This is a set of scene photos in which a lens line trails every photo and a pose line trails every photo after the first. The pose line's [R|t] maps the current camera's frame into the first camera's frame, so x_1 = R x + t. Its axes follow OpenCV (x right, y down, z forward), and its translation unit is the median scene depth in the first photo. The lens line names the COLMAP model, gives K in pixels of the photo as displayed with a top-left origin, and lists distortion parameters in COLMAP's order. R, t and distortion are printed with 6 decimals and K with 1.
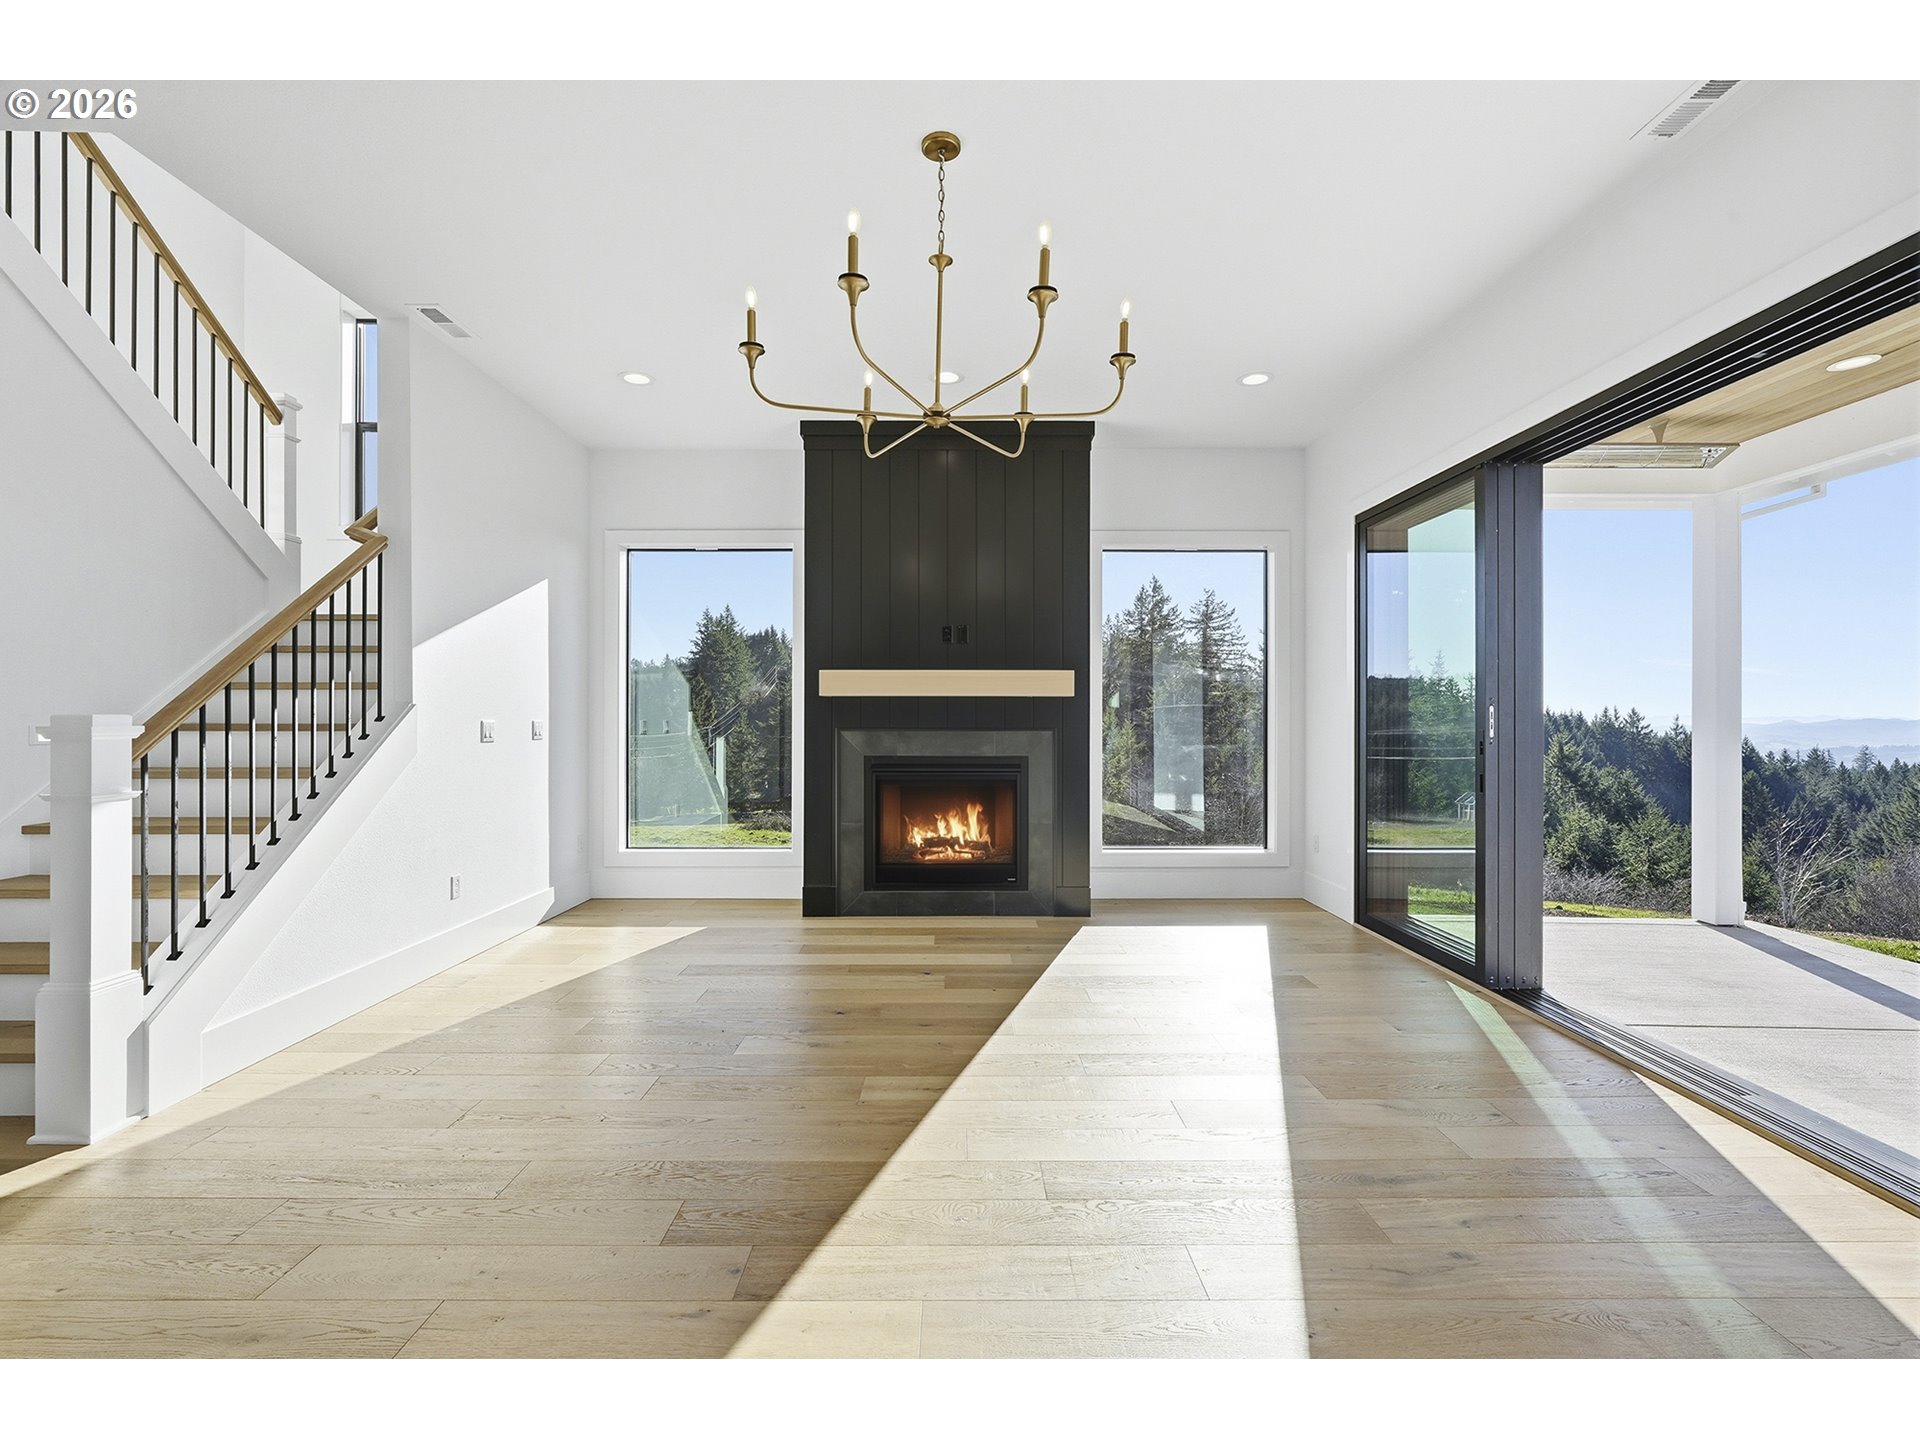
lens RADIAL K [[861.3, 0, 961.0], [0, 861.3, 721.6], [0, 0, 1]] dist [-0.005713, 0.001876]
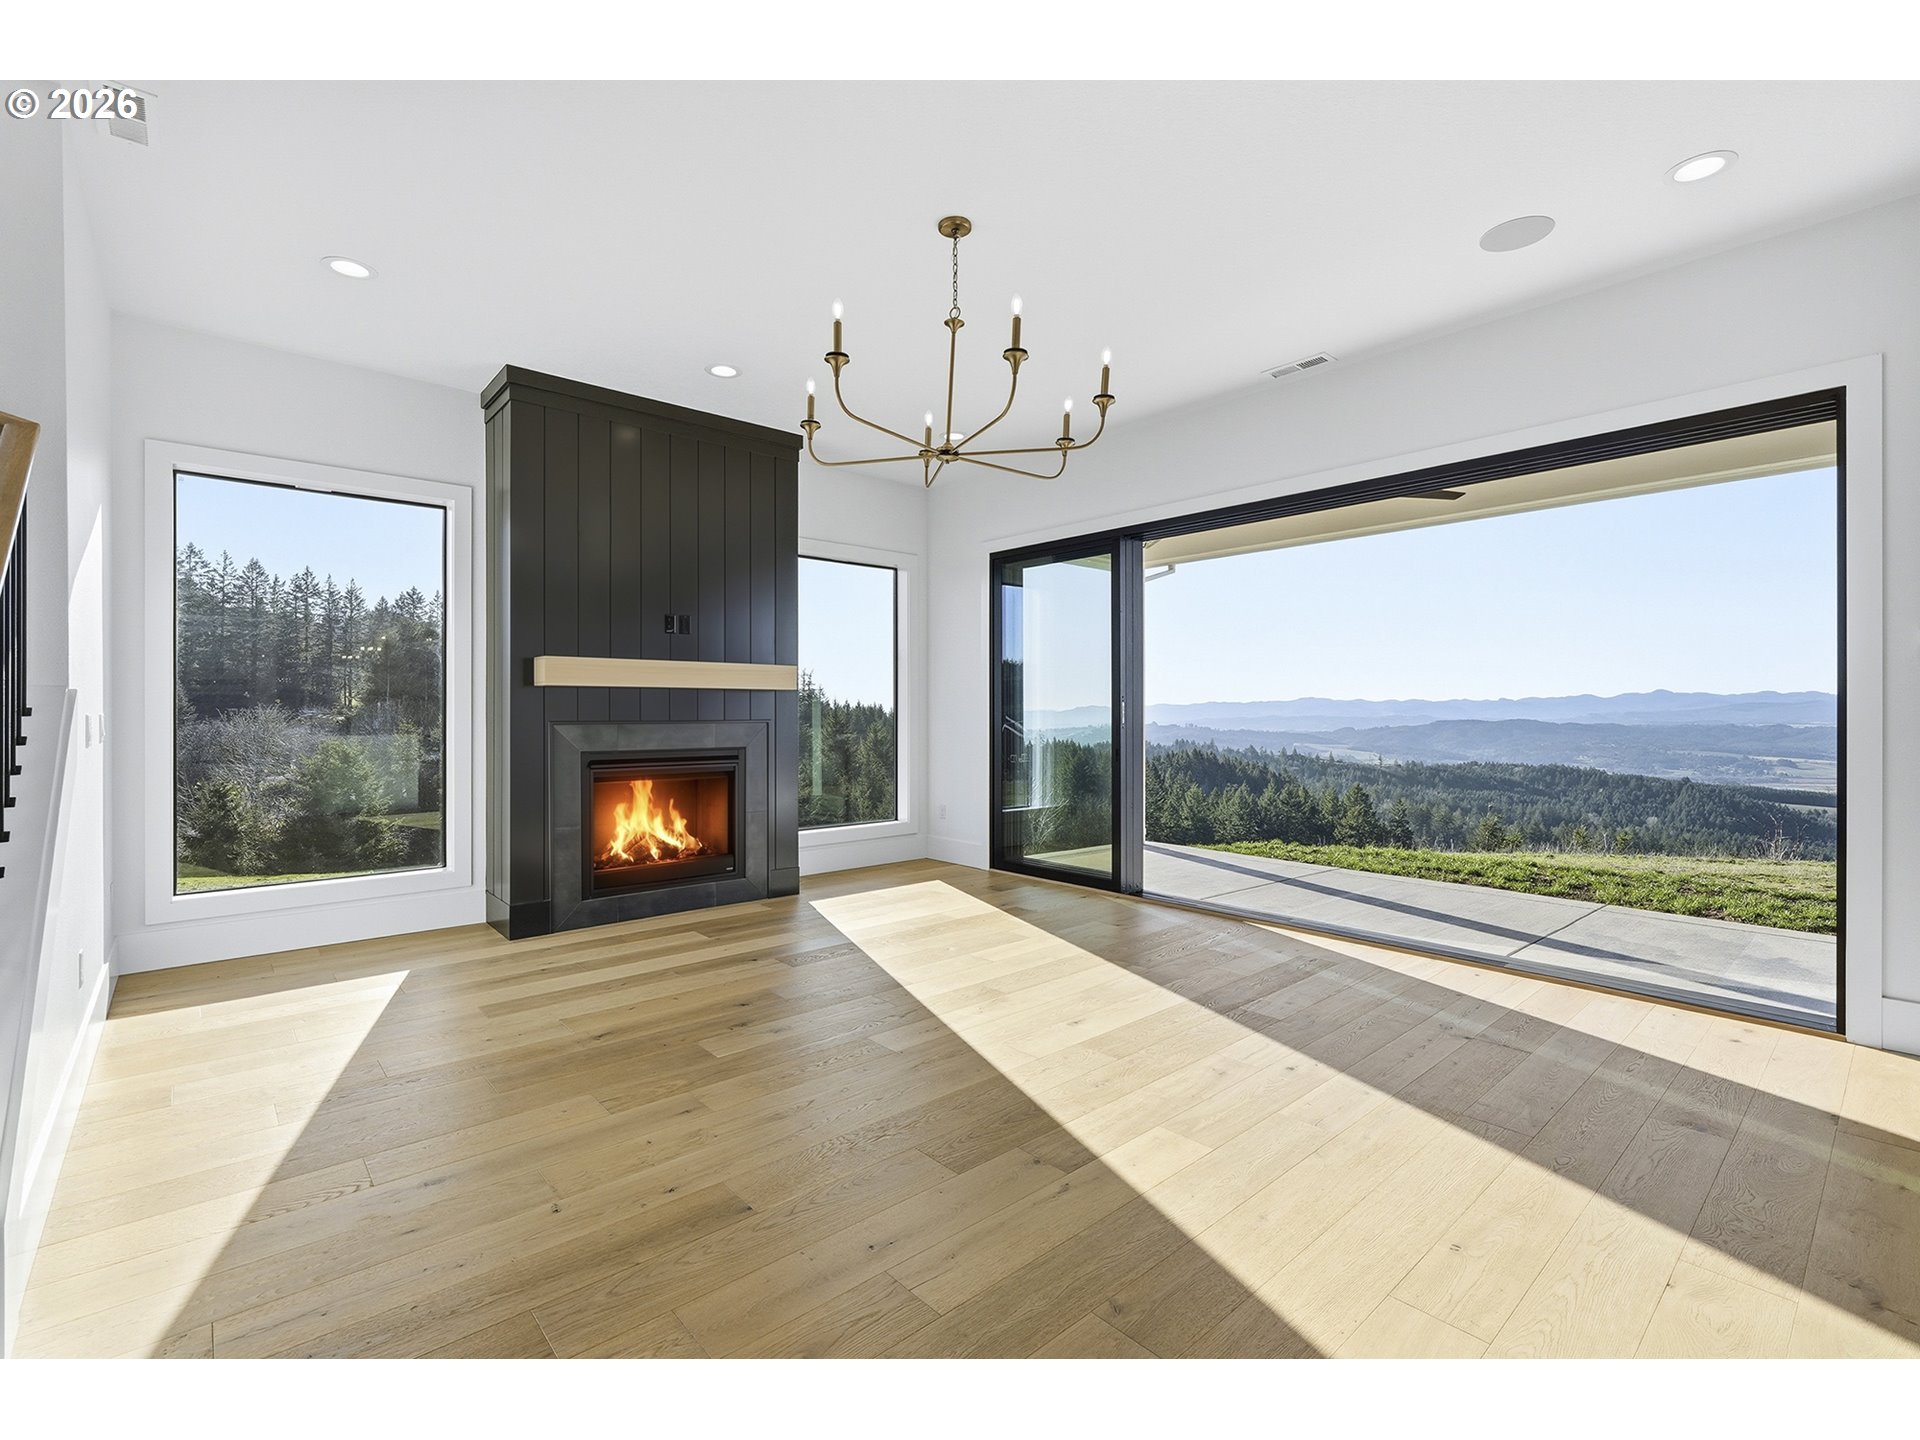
lens RADIAL K [[861.3, 0, 961.4], [0, 861.3, 716.6], [0, 0, 1]] dist [-0.005713, 0.001876]
pose [[0.750398, -0.005386, 0.660964, -0.422833], [0.002881, 0.999984, 0.004878, -0.000818], [-0.660980, -0.001756, 0.750401, 0.055599]]
